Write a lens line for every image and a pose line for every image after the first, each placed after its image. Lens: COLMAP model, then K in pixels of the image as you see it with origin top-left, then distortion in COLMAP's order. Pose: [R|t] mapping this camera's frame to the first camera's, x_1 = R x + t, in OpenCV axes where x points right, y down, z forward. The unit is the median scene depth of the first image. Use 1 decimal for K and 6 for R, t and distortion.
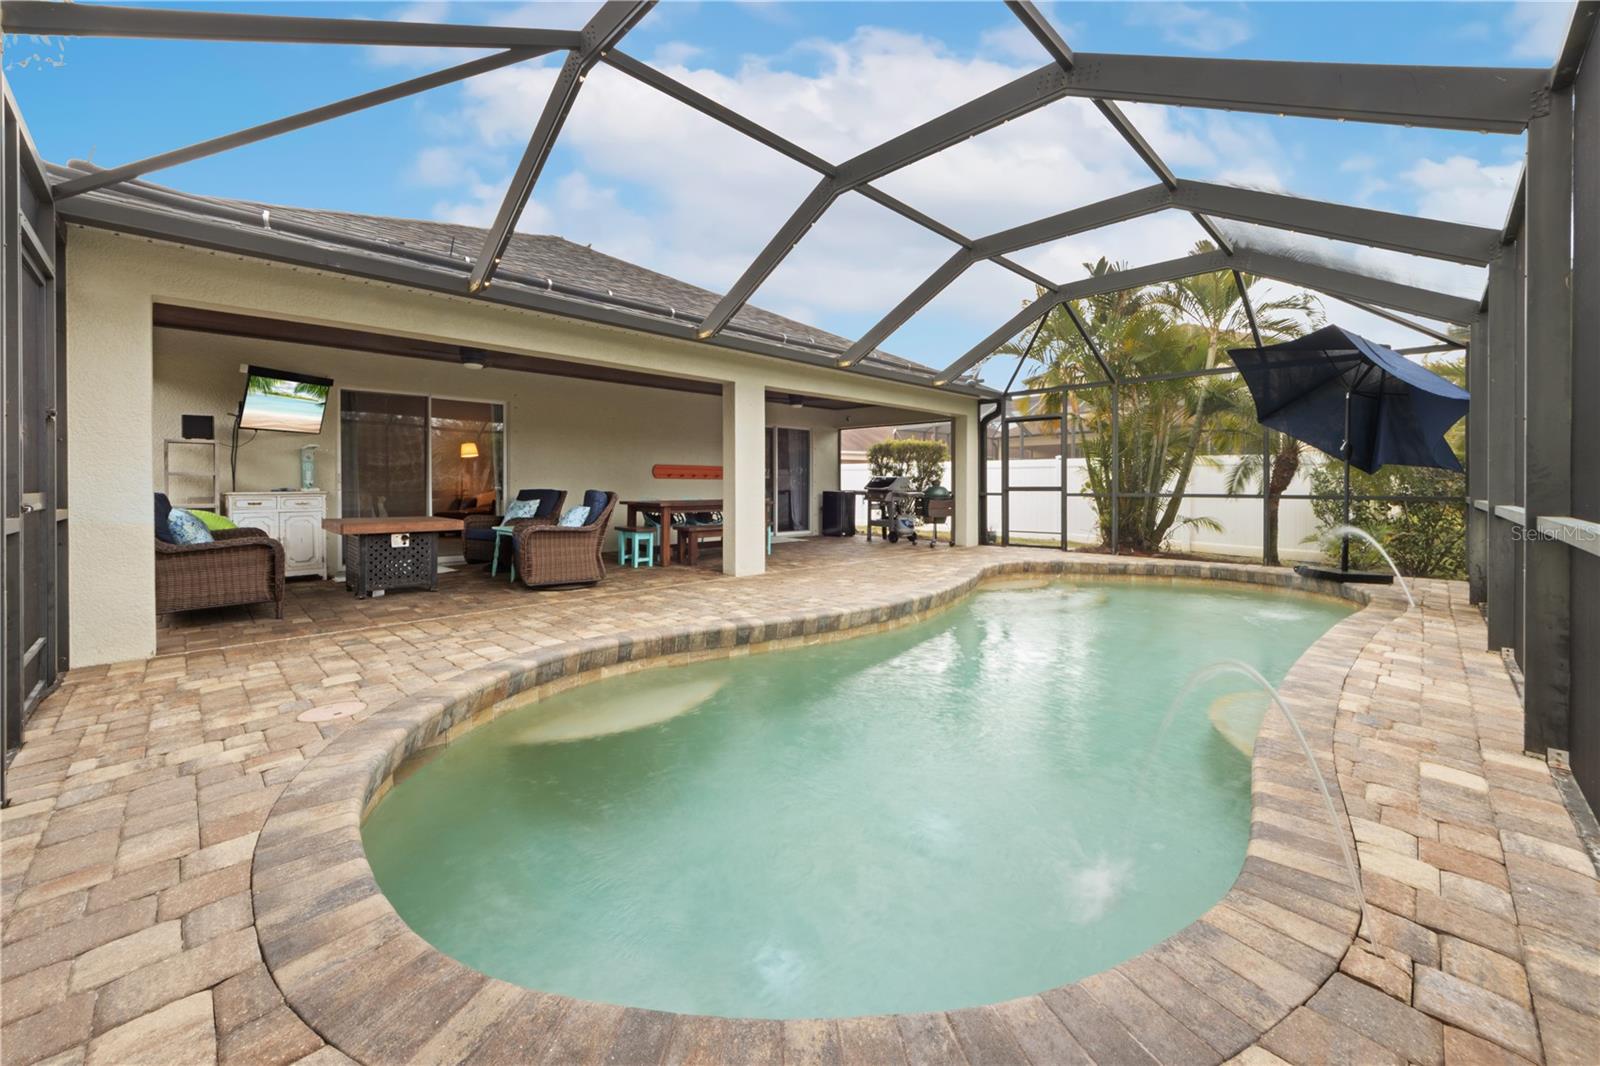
lens RADIAL K [[620.1, 0, 800.5], [0, 620.1, 486.4], [0, 0, 1]] dist [-0.000857, -0.000161]
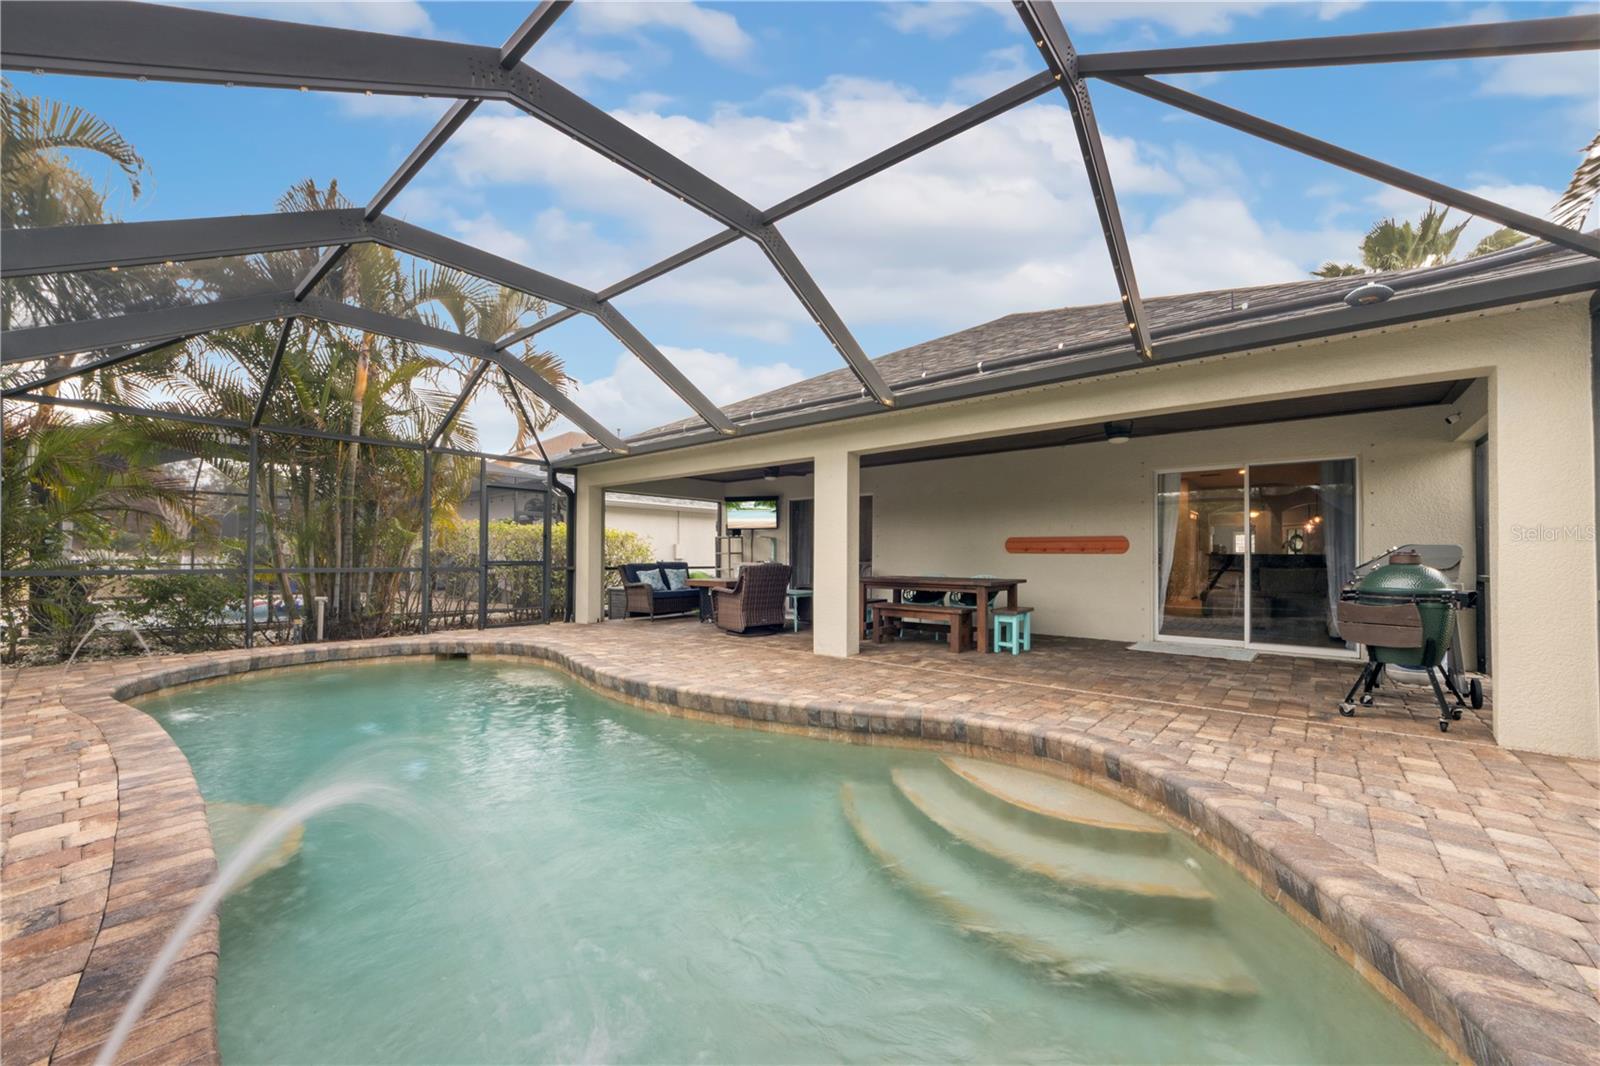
lens RADIAL K [[618.0, 0, 800.0], [0, 618.0, 552.0], [0, 0, 1]] dist [0.002082, 0.000027]
pose [[0.086919, -0.008069, -0.996183, 0.581507], [-0.008168, 0.999928, -0.008812, -0.004988], [0.996182, 0.008902, 0.086846, 0.593343]]
